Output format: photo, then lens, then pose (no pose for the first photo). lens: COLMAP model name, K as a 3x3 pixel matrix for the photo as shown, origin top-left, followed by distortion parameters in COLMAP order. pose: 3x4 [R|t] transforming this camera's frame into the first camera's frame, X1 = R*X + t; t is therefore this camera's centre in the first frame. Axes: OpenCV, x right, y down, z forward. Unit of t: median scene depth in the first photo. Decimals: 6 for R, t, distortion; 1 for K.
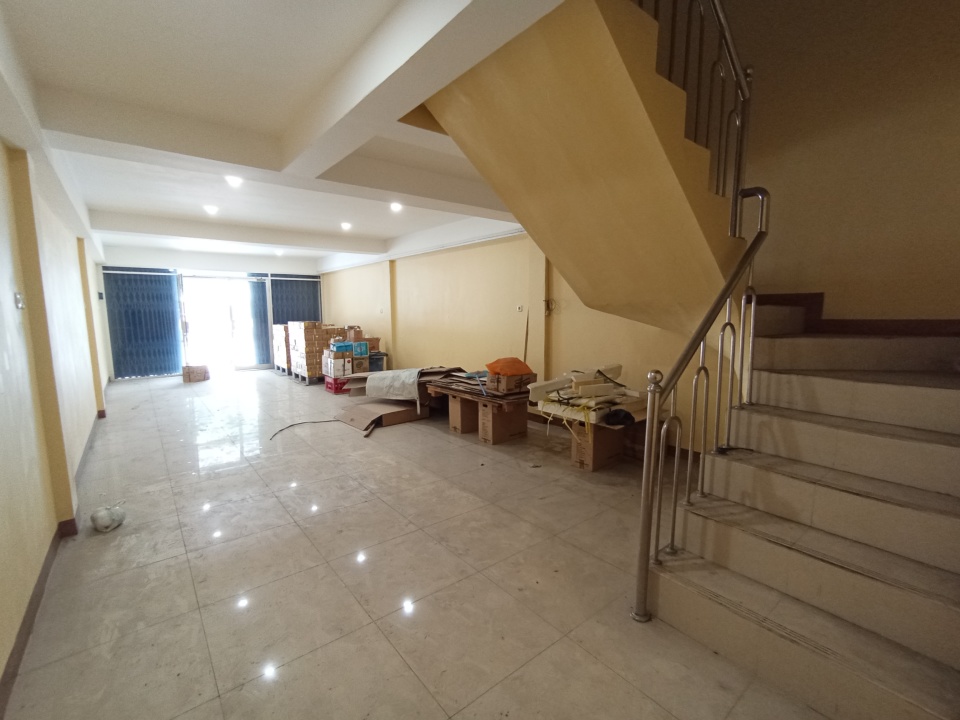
lens RADIAL K [[437.3, 0, 484.5], [0, 437.3, 364.9], [0, 0, 1]] dist [-0.027086, 0.014053]
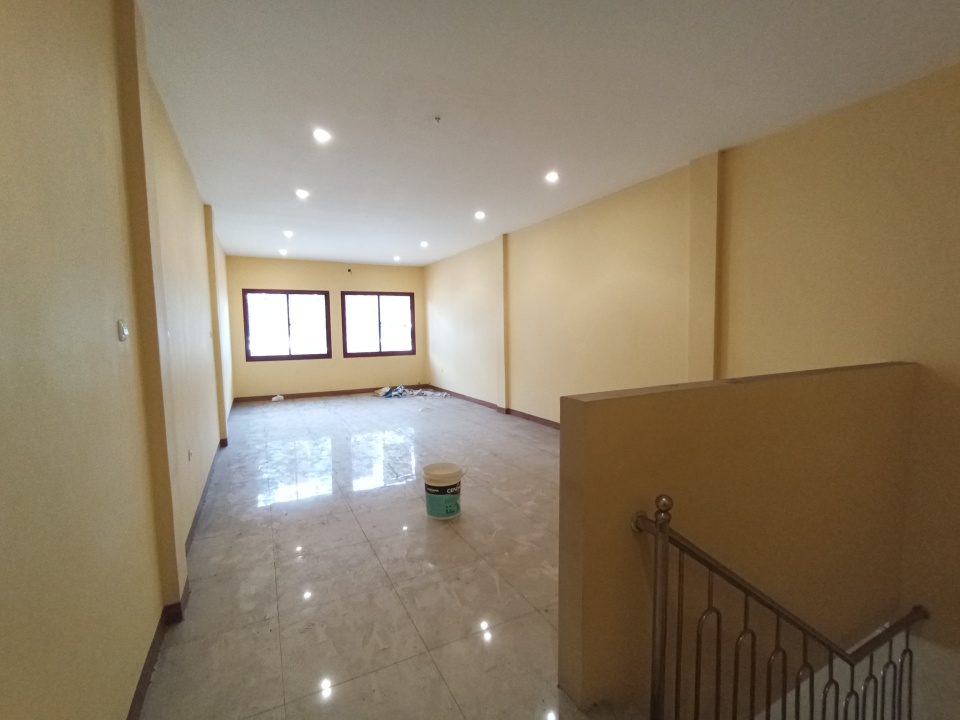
lens RADIAL K [[437.3, 0, 481.5], [0, 437.3, 357.9], [0, 0, 1]] dist [-0.027086, 0.014053]
pose [[0.979527, -0.006447, -0.201210, -0.174100], [-0.005524, 0.998250, -0.058875, -0.033163], [0.201237, 0.058781, 0.977777, 0.218894]]
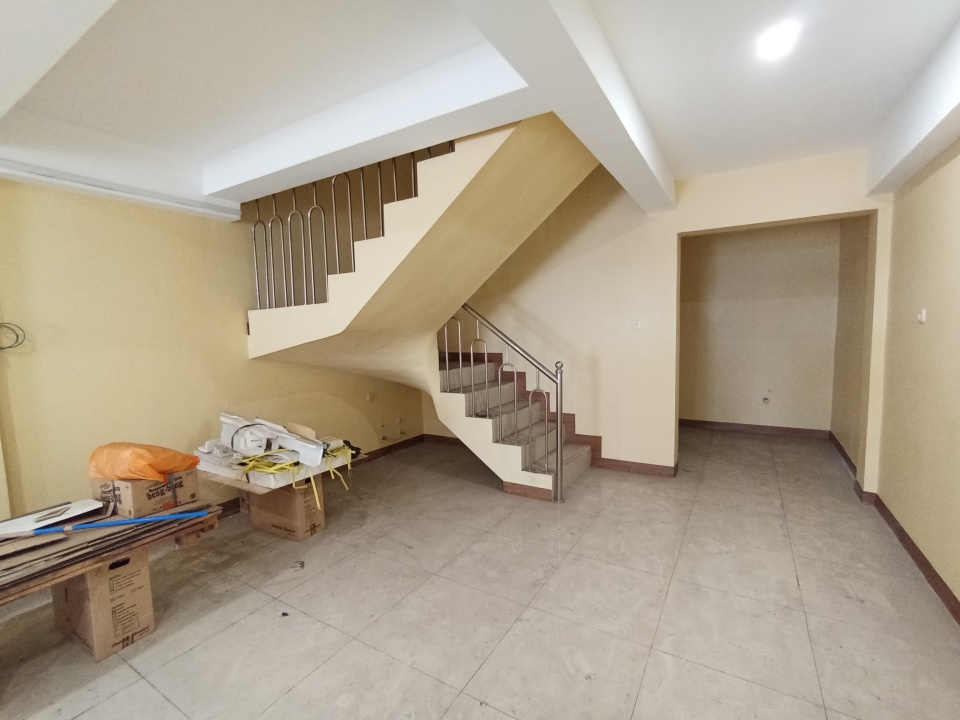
lens RADIAL K [[437.3, 0, 478.4], [0, 437.3, 366.0], [0, 0, 1]] dist [-0.027086, 0.014053]
pose [[-0.336996, -0.067677, 0.939071, -0.507720], [0.141462, 0.982451, 0.121569, -0.101399], [-0.930818, 0.173811, -0.321508, 0.767898]]
